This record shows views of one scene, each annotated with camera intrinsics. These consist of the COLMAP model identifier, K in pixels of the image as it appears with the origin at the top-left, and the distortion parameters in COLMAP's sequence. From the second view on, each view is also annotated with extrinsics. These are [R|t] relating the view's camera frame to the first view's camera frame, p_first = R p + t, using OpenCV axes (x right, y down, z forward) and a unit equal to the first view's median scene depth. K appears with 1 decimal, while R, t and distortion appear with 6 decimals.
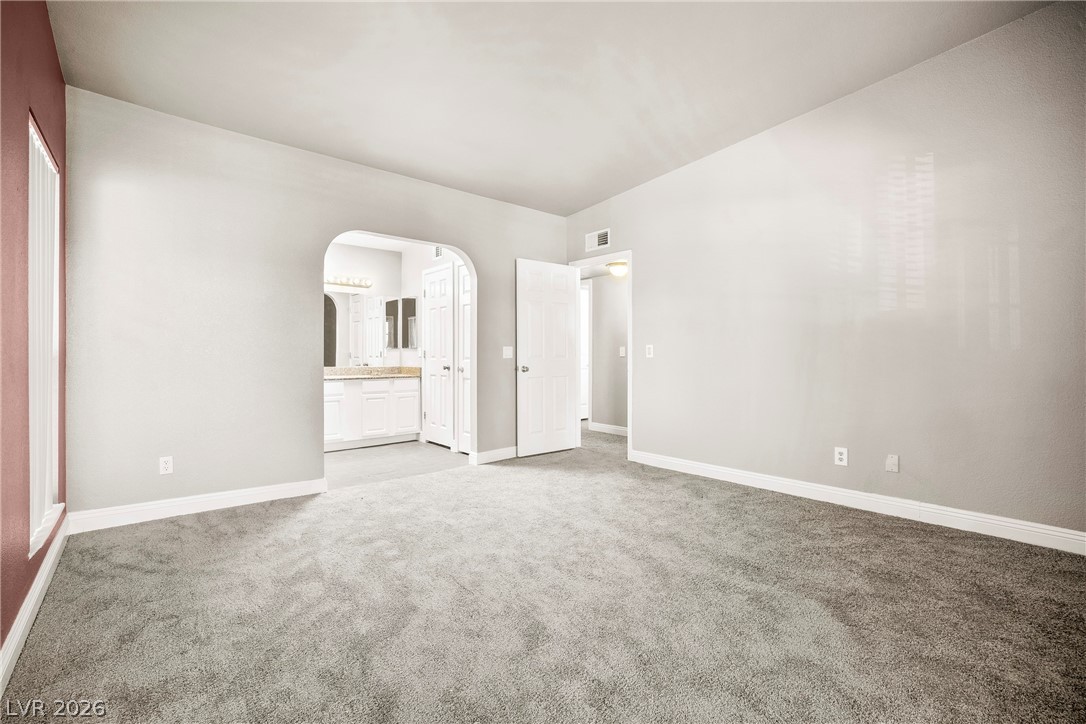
lens RADIAL K [[469.2, 0, 545.2], [0, 469.2, 357.8], [0, 0, 1]] dist [-0.026092, 0.005179]
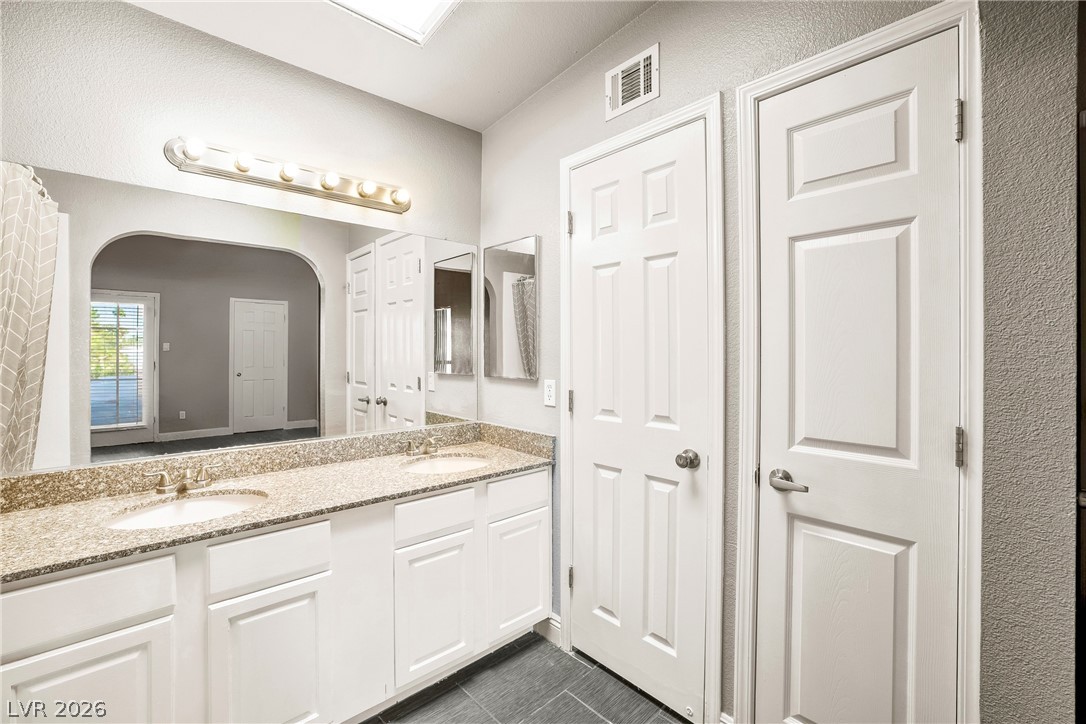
lens RADIAL K [[469.2, 0, 540.9], [0, 469.2, 359.8], [0, 0, 1]] dist [-0.026092, 0.005179]
pose [[0.999995, 0.001876, 0.002498, -0.278254], [-0.001902, 0.999943, 0.010491, -0.040767], [-0.002479, -0.010495, 0.999942, 0.654338]]
